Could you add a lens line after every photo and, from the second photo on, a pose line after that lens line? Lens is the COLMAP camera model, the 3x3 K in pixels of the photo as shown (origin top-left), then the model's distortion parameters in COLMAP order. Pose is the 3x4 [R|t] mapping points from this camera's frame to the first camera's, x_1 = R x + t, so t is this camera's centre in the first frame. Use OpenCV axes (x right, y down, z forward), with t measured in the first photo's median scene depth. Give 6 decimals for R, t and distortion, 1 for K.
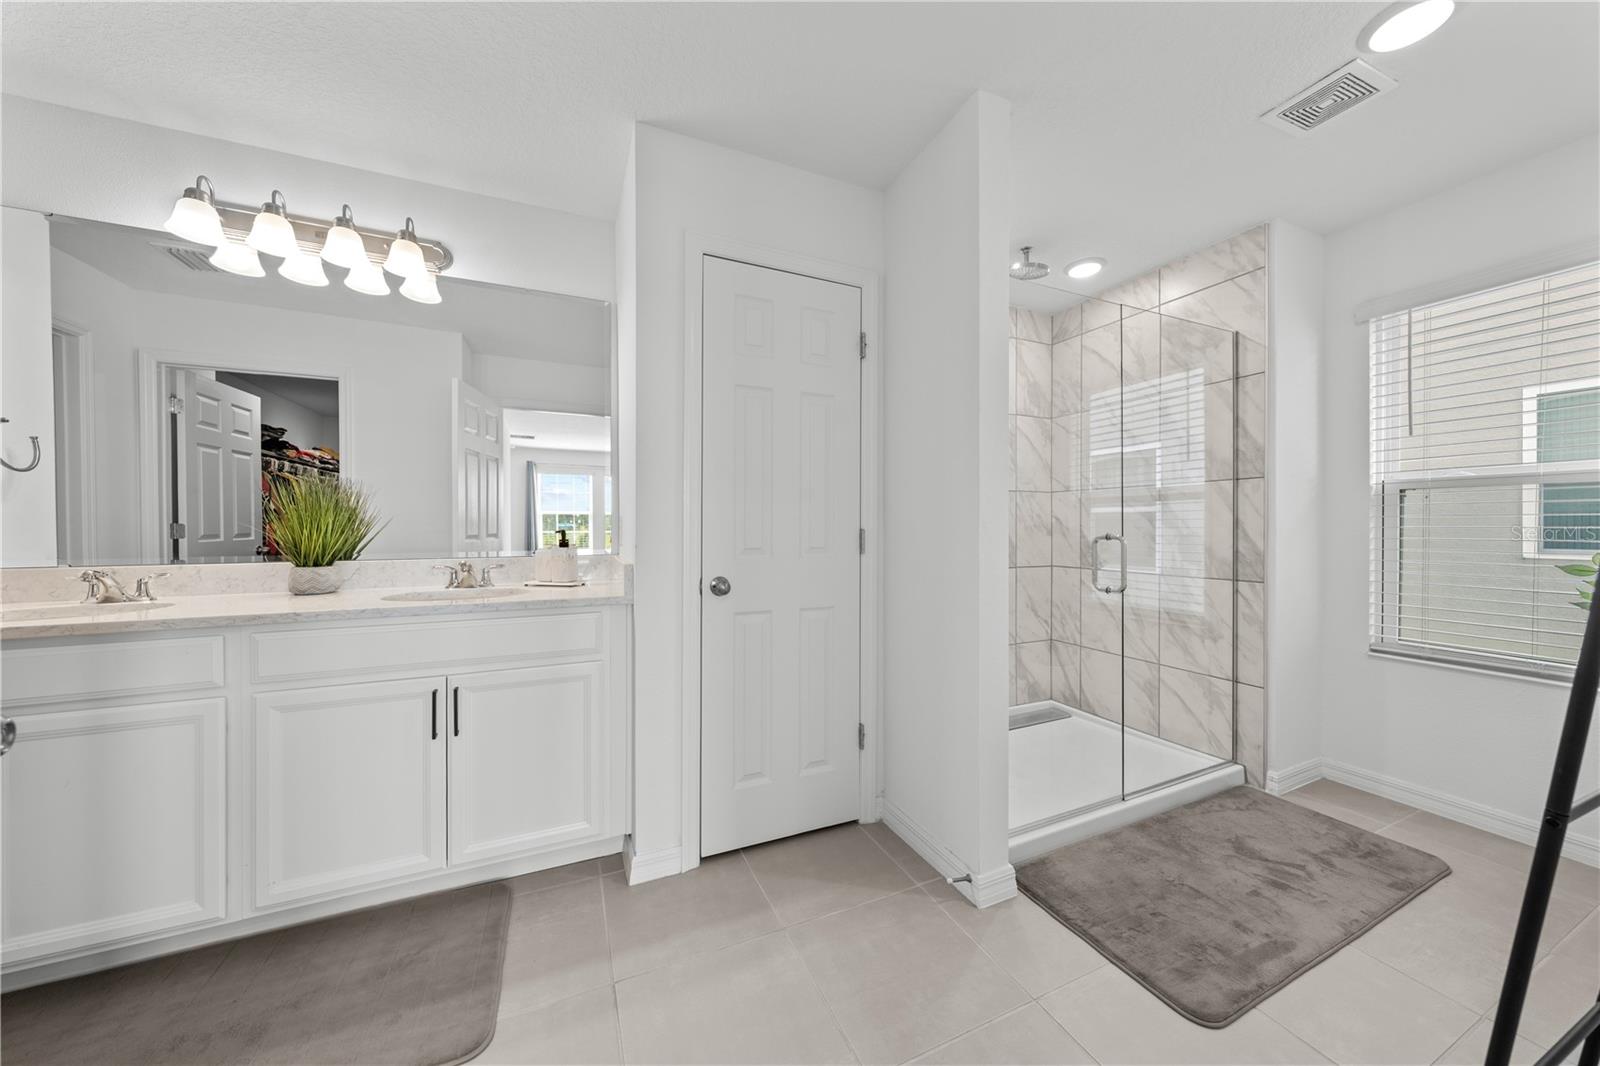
lens RADIAL K [[539.2, 0, 803.8], [0, 539.2, 529.2], [0, 0, 1]] dist [-0.002740, 0.000092]
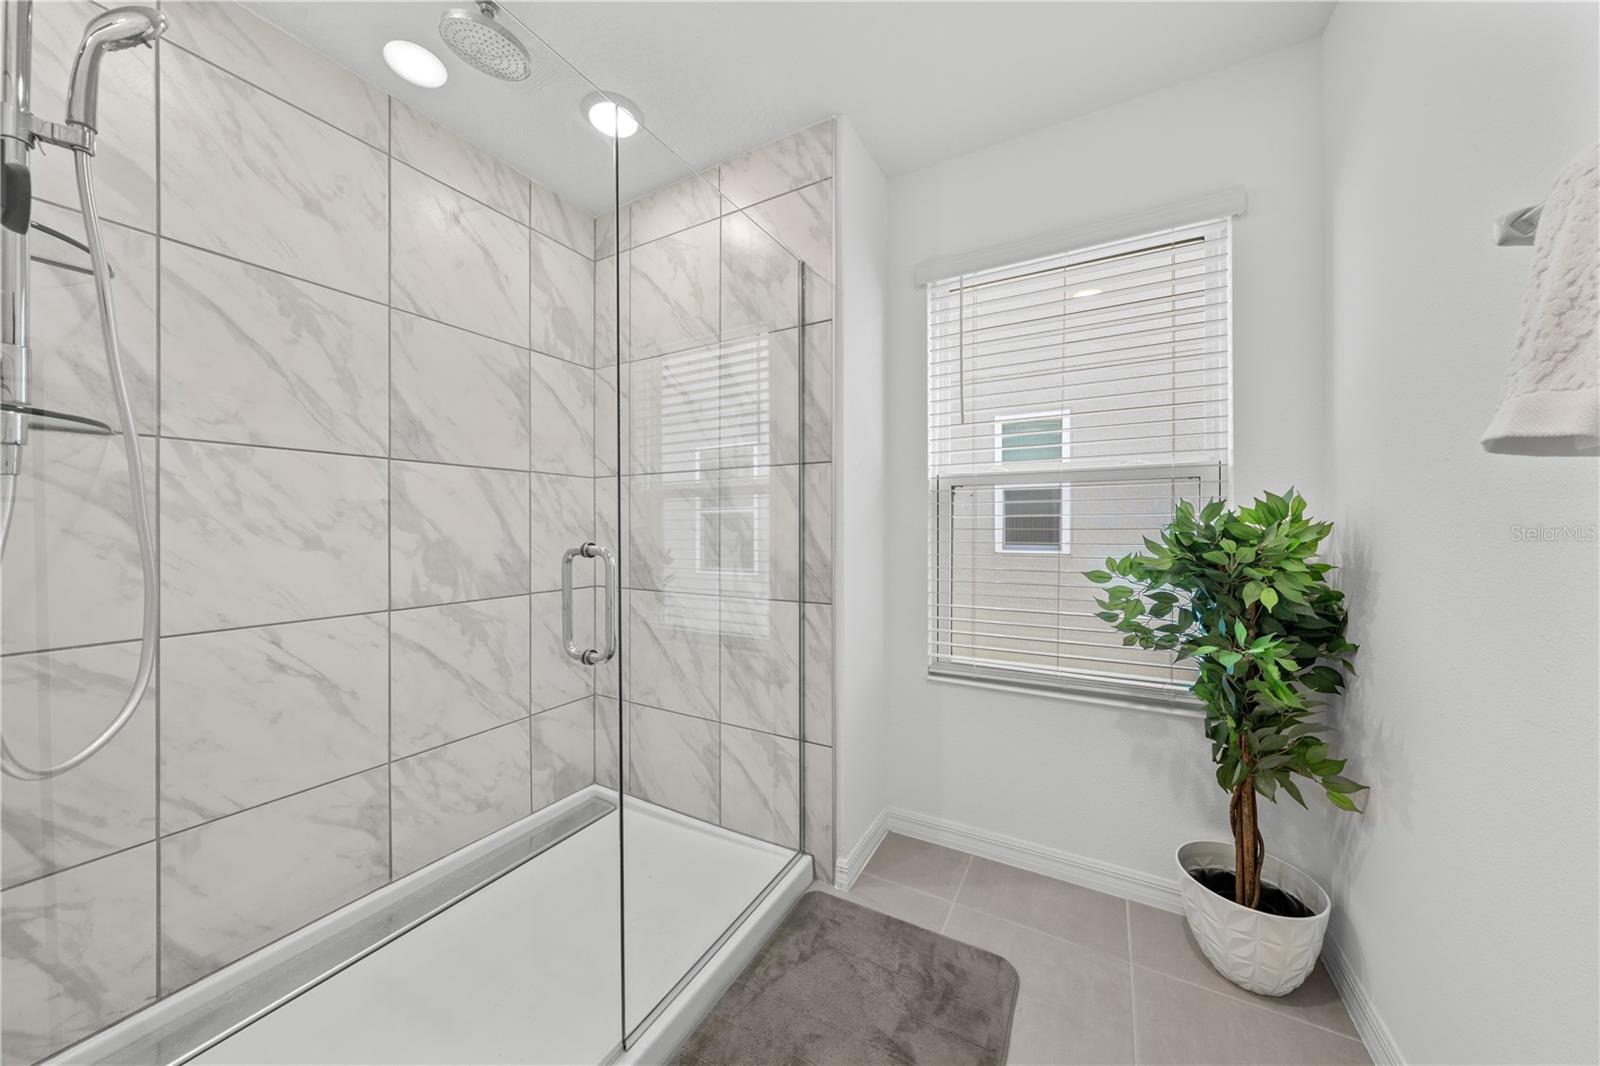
lens RADIAL K [[538.5, 0, 800.0], [0, 538.5, 533.0], [0, 0, 1]] dist [-0.000294, 0.000162]
pose [[0.804894, -0.006662, 0.593381, 0.367210], [0.003303, 0.999972, 0.006745, -0.003594], [-0.593409, -0.003469, 0.804894, 0.414640]]
